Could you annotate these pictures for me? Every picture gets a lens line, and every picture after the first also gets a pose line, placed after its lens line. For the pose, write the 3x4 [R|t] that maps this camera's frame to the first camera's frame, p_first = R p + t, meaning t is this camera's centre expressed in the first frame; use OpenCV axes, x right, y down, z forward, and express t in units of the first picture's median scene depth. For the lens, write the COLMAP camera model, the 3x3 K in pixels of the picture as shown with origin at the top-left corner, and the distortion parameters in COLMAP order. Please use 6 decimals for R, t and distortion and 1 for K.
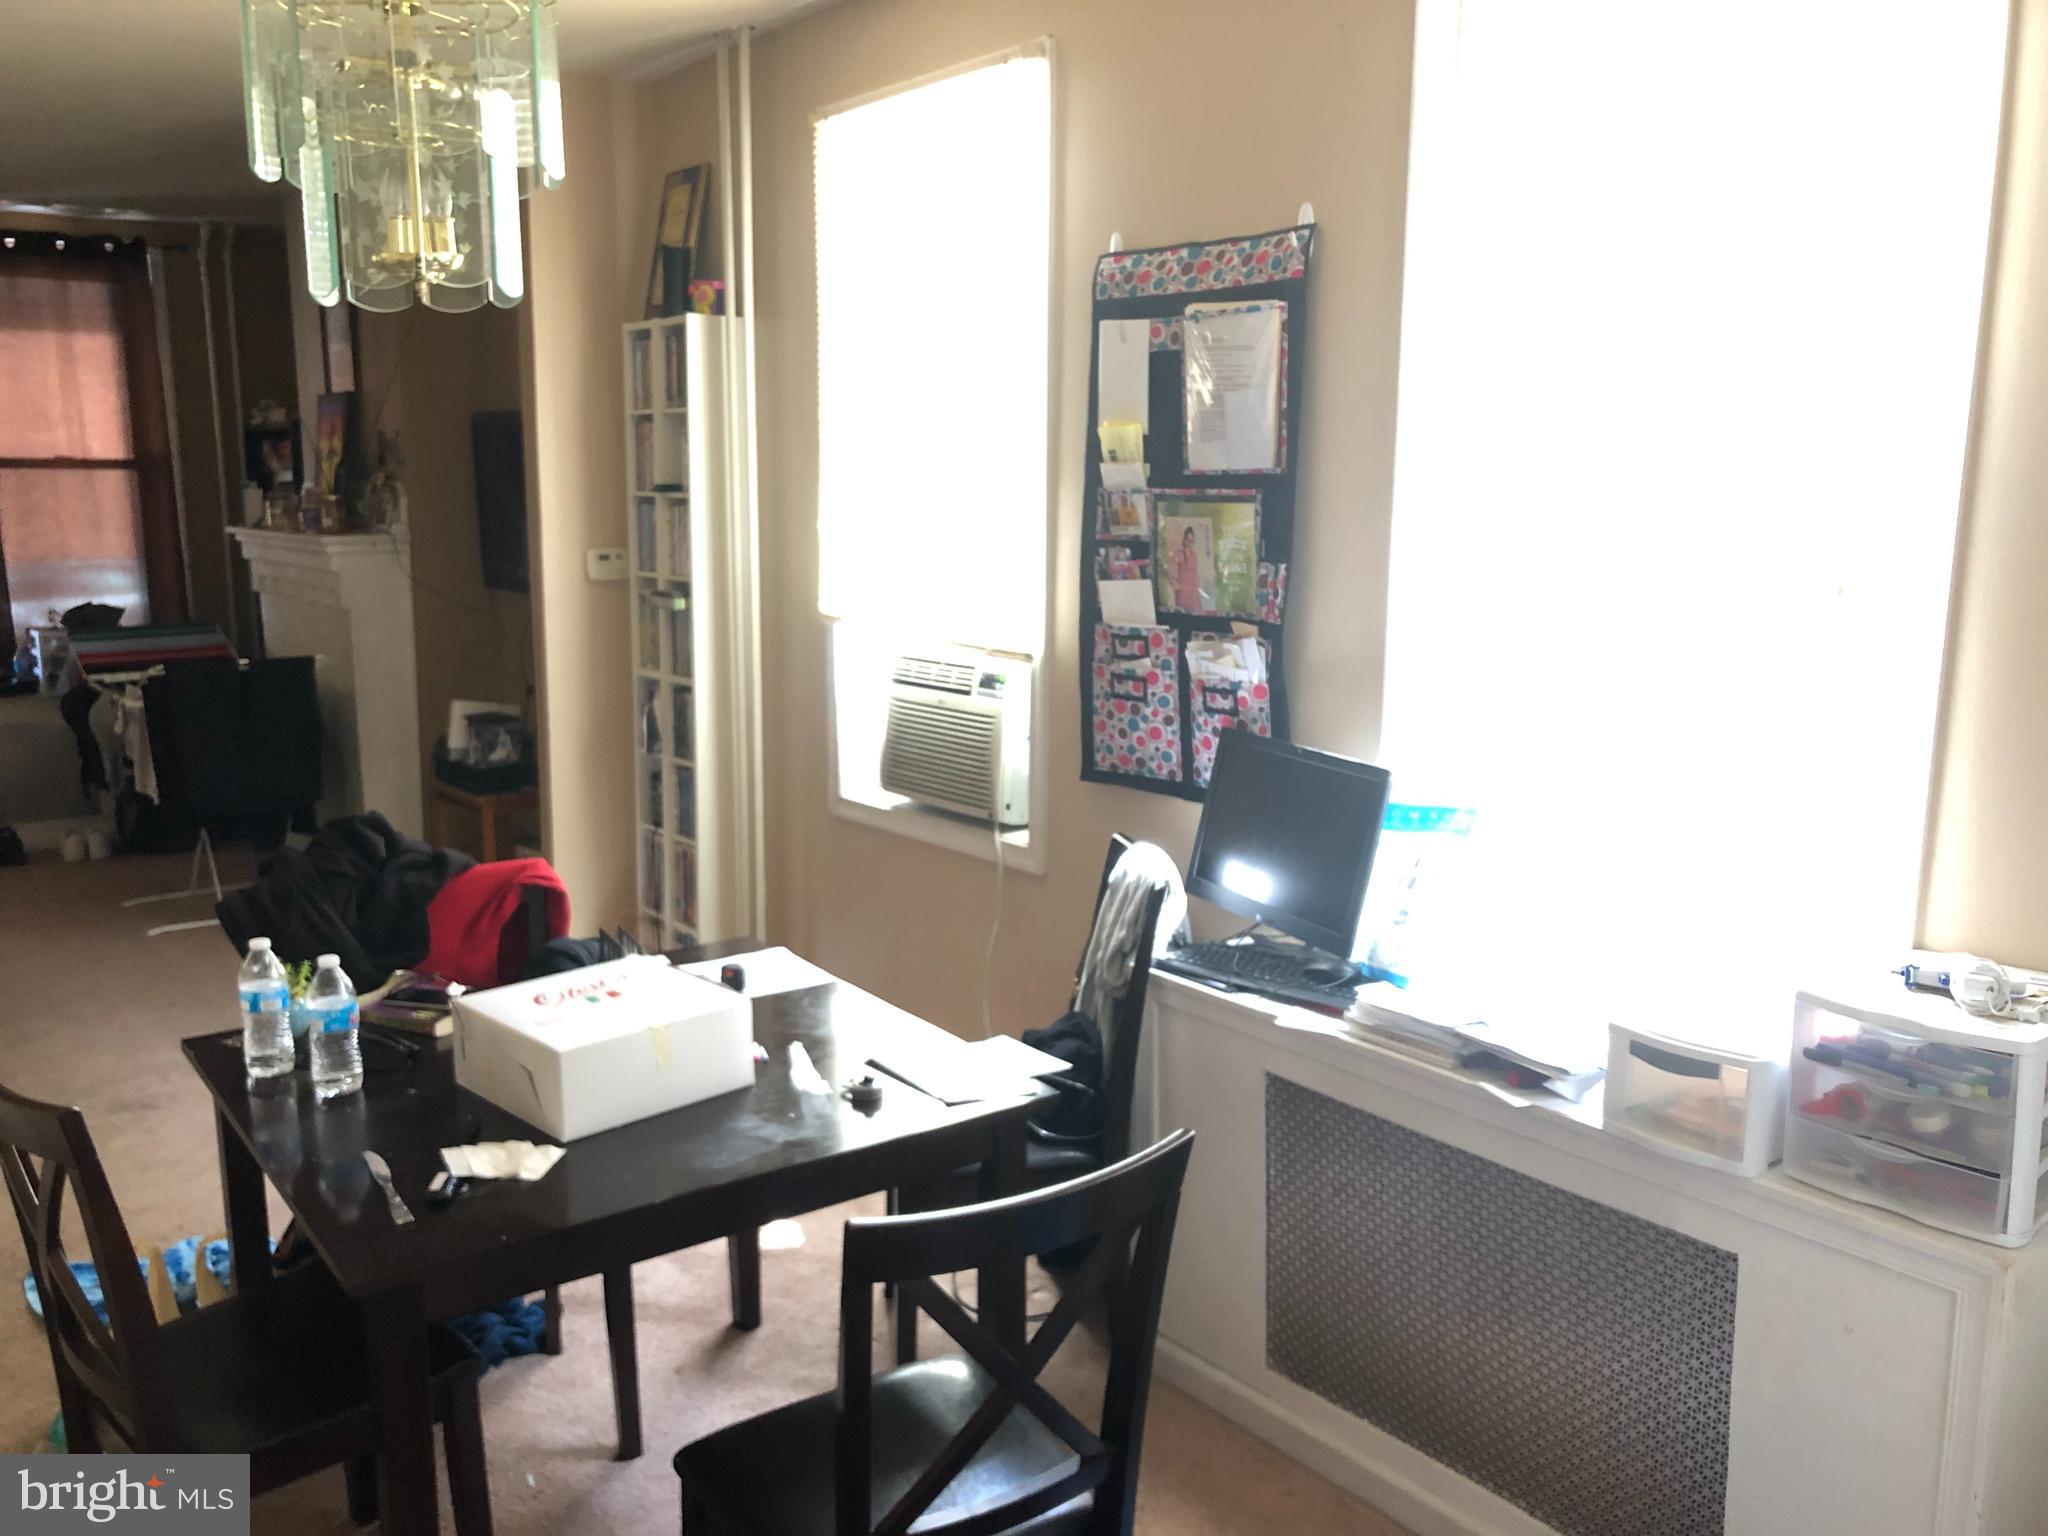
lens RADIAL K [[1715.7, 0, 1020.7], [0, 1715.7, 799.6], [0, 0, 1]] dist [0.066601, -0.190798]
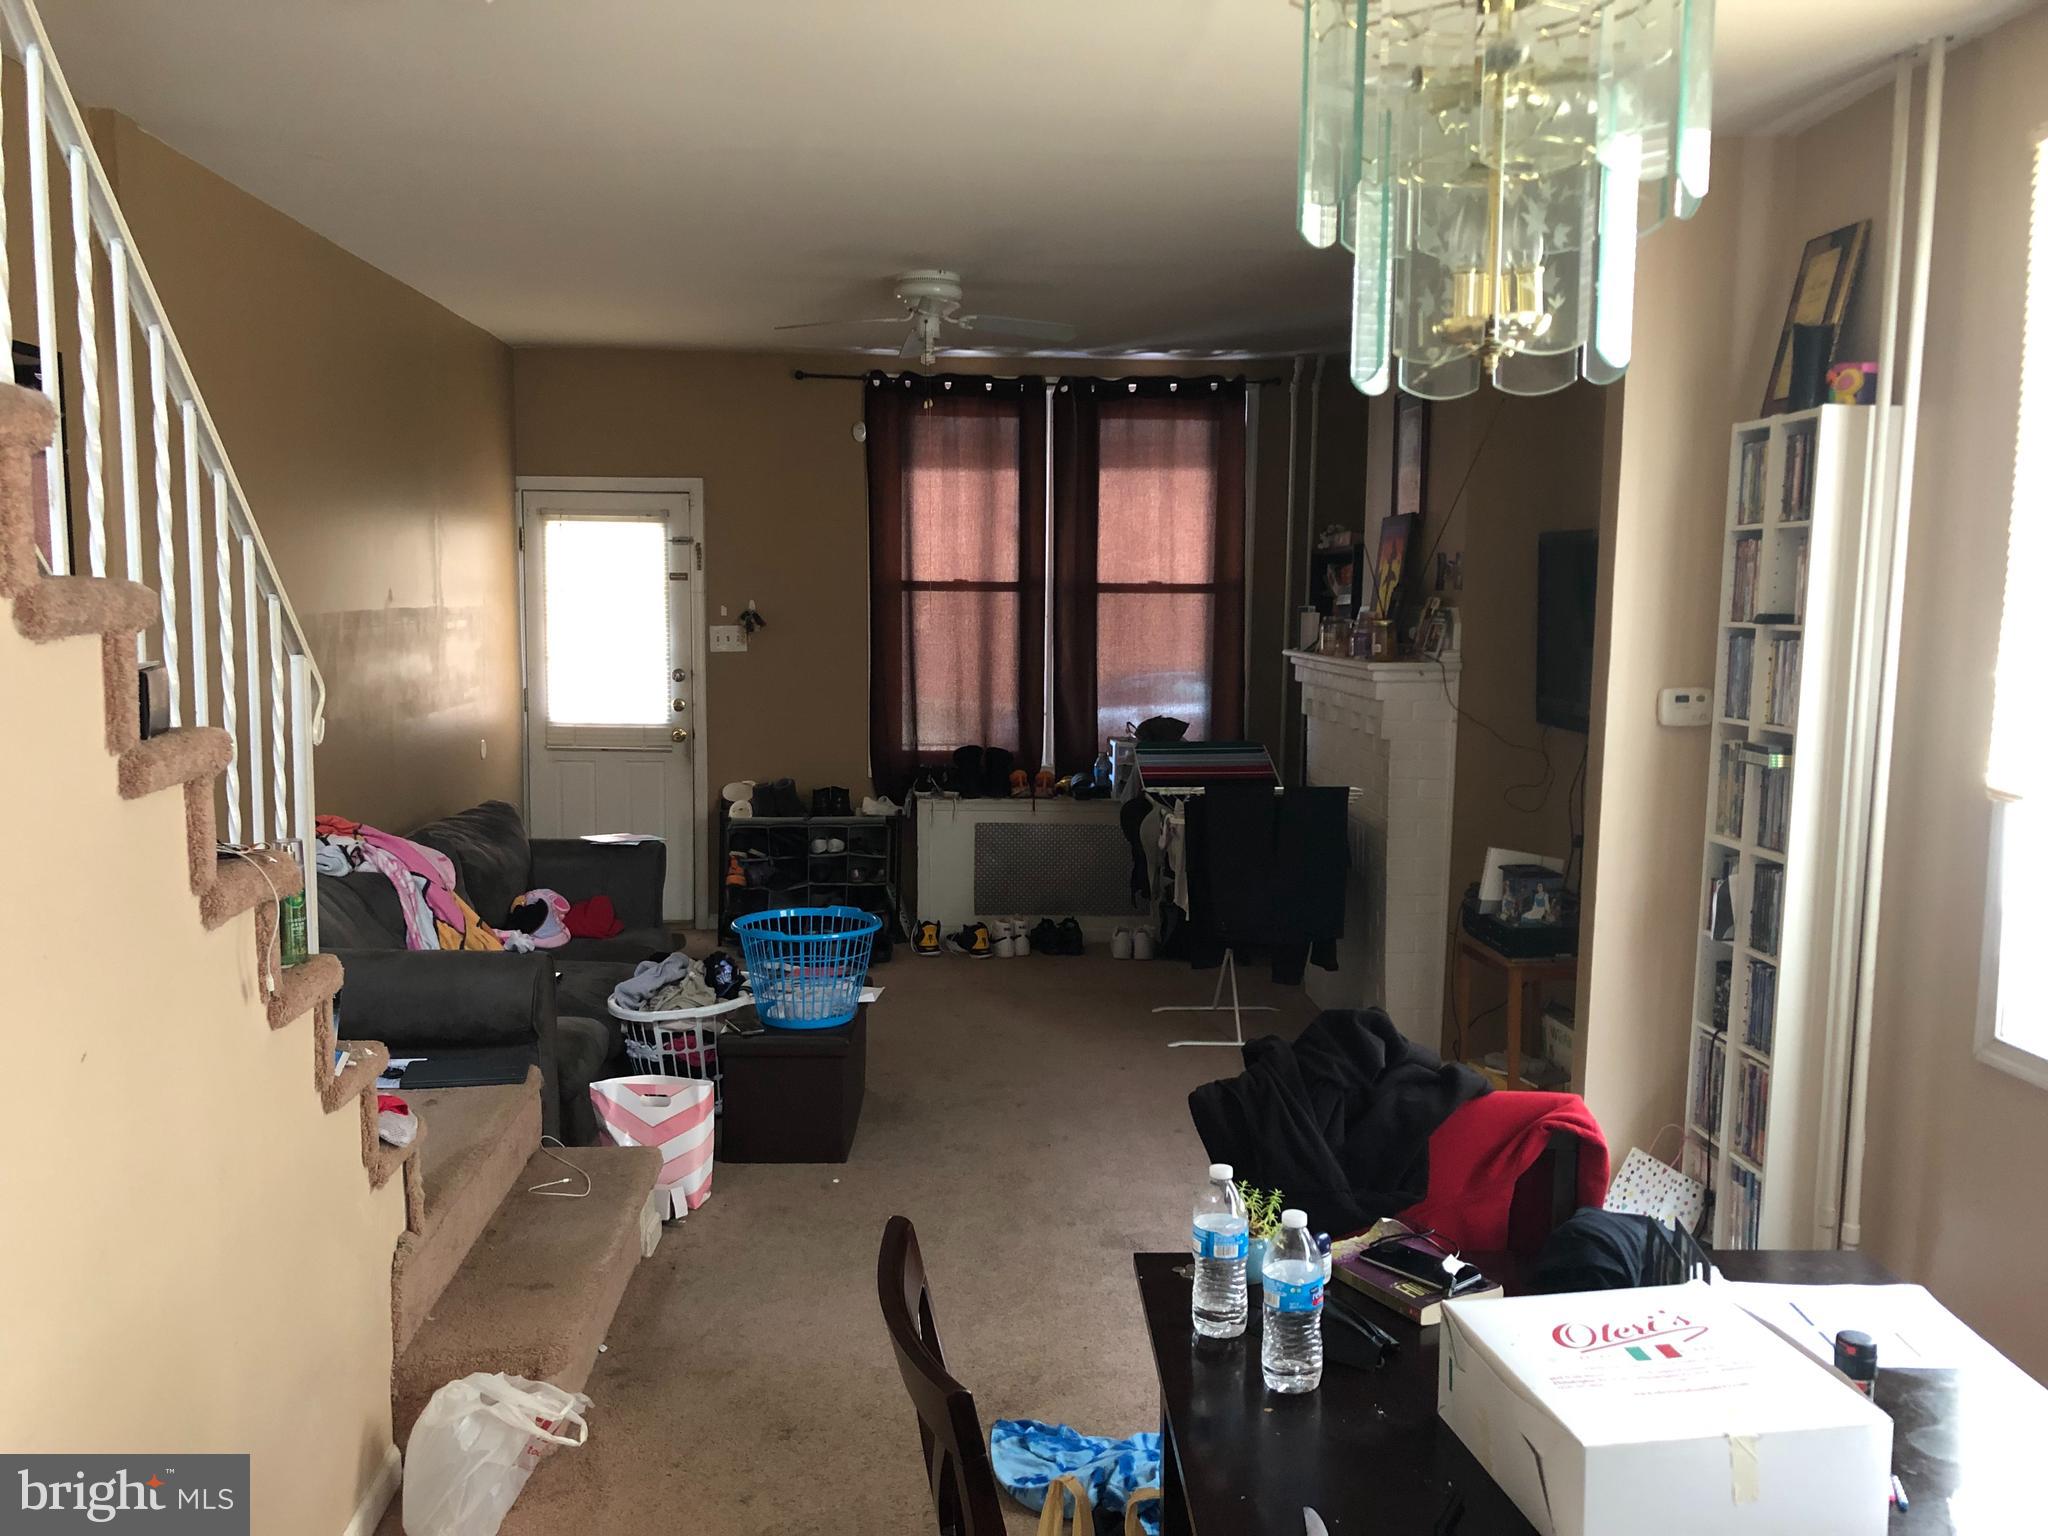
lens RADIAL K [[1691.2, 0, 1019.1], [0, 1691.2, 757.0], [0, 0, 1]] dist [0.018073, -0.001858]
pose [[0.827093, 0.060547, -0.558795, -0.049550], [-0.111496, 0.992098, -0.057532, -0.031550], [0.550896, 0.109887, 0.827308, 0.154176]]
